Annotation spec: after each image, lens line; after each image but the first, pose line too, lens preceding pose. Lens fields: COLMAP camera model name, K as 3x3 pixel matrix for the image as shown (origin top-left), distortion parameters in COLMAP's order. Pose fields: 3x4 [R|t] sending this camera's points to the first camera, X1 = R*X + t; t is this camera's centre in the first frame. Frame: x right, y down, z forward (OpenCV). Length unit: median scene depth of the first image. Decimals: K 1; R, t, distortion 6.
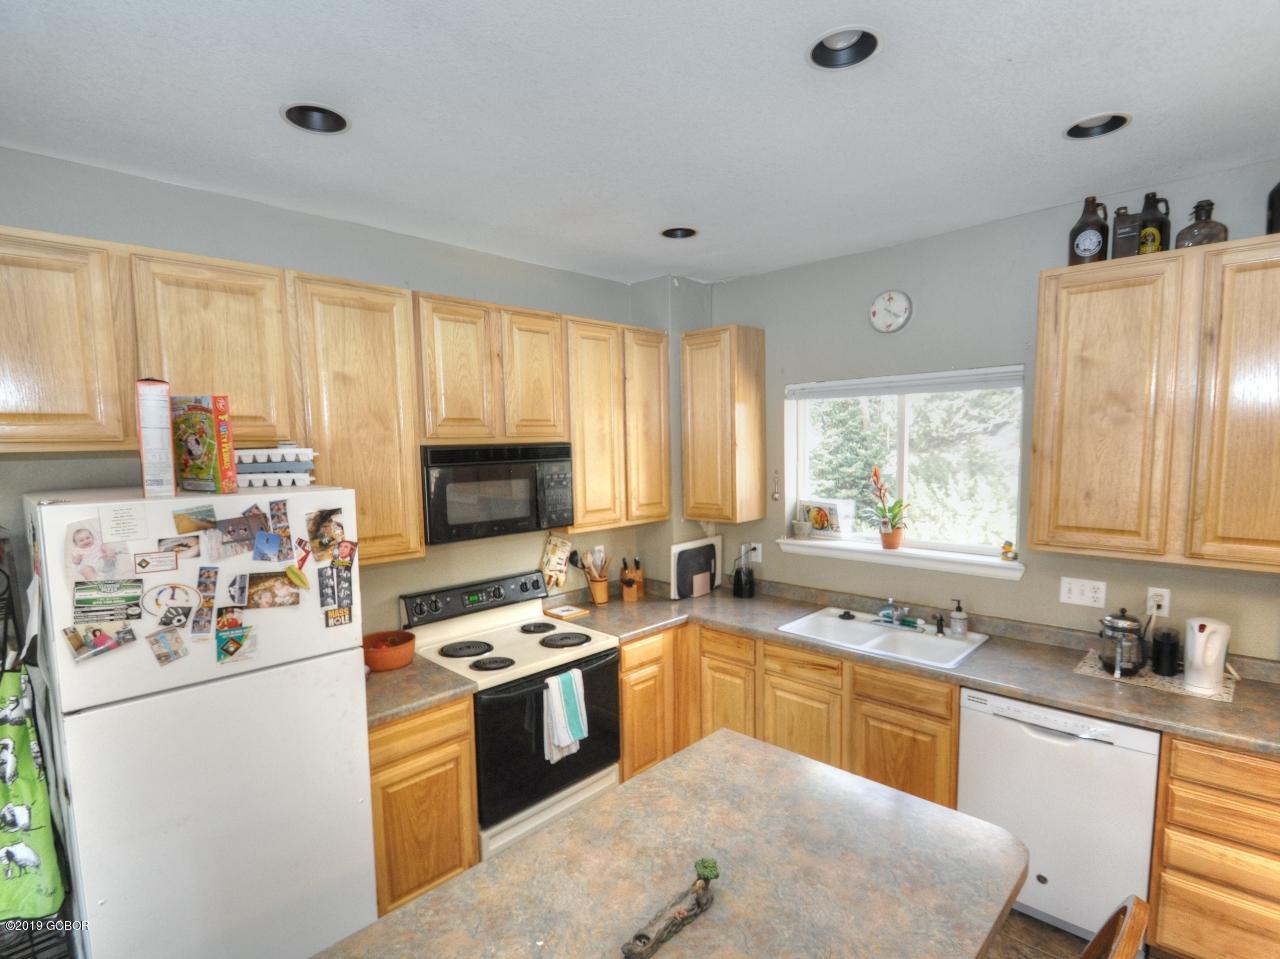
lens RADIAL K [[647.6, 0, 619.4], [0, 647.6, 514.7], [0, 0, 1]] dist [-0.001881, -0.000491]
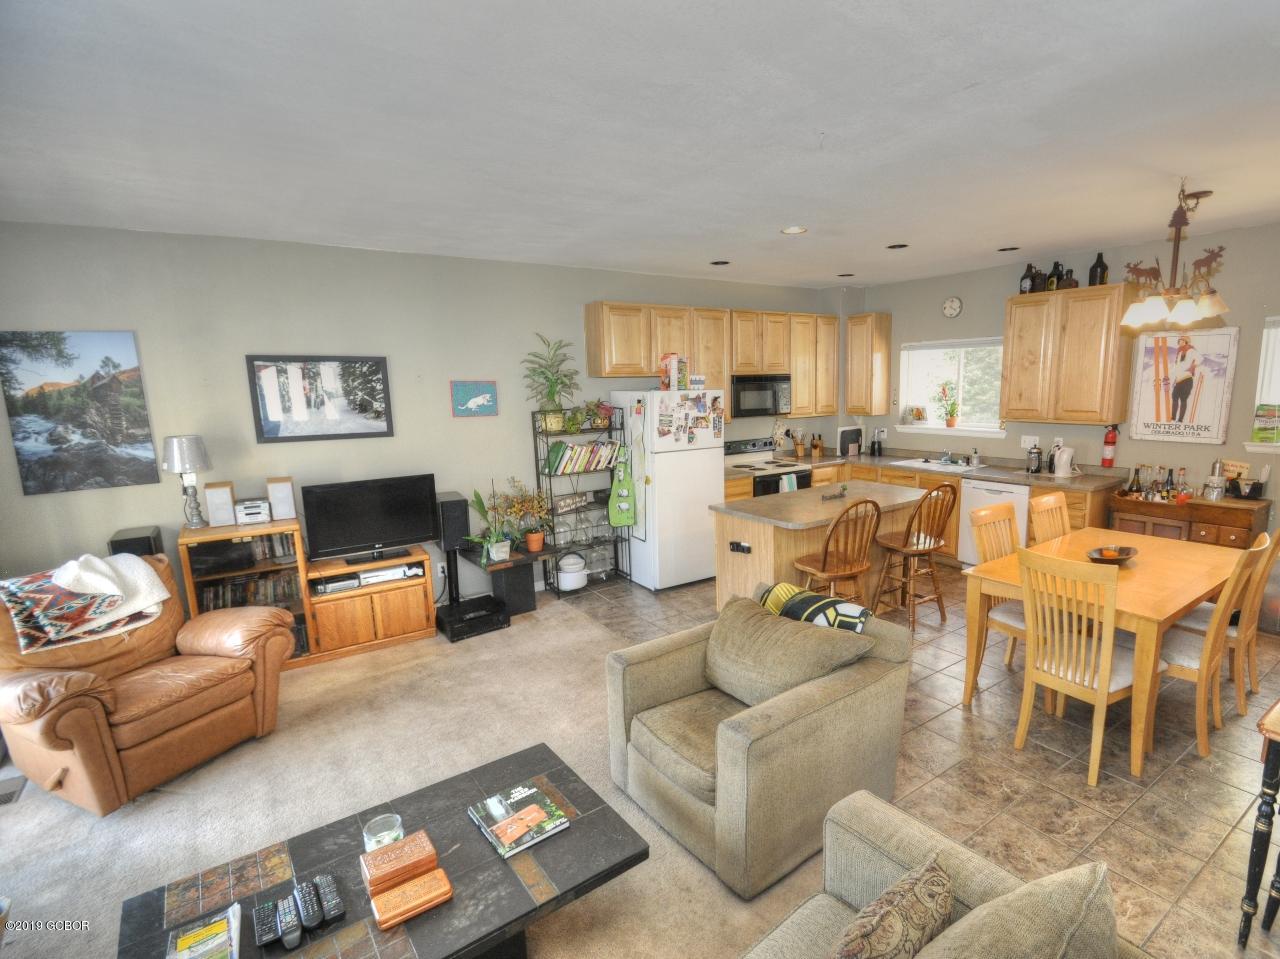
lens RADIAL K [[645.1, 0, 692.7], [0, 645.1, 507.5], [0, 0, 1]] dist [0.000331, -0.001343]
pose [[0.989439, 0.025028, -0.142776, -0.090163], [-0.012791, 0.996214, 0.085992, 0.164213], [0.144387, -0.083258, 0.986012, -1.303665]]
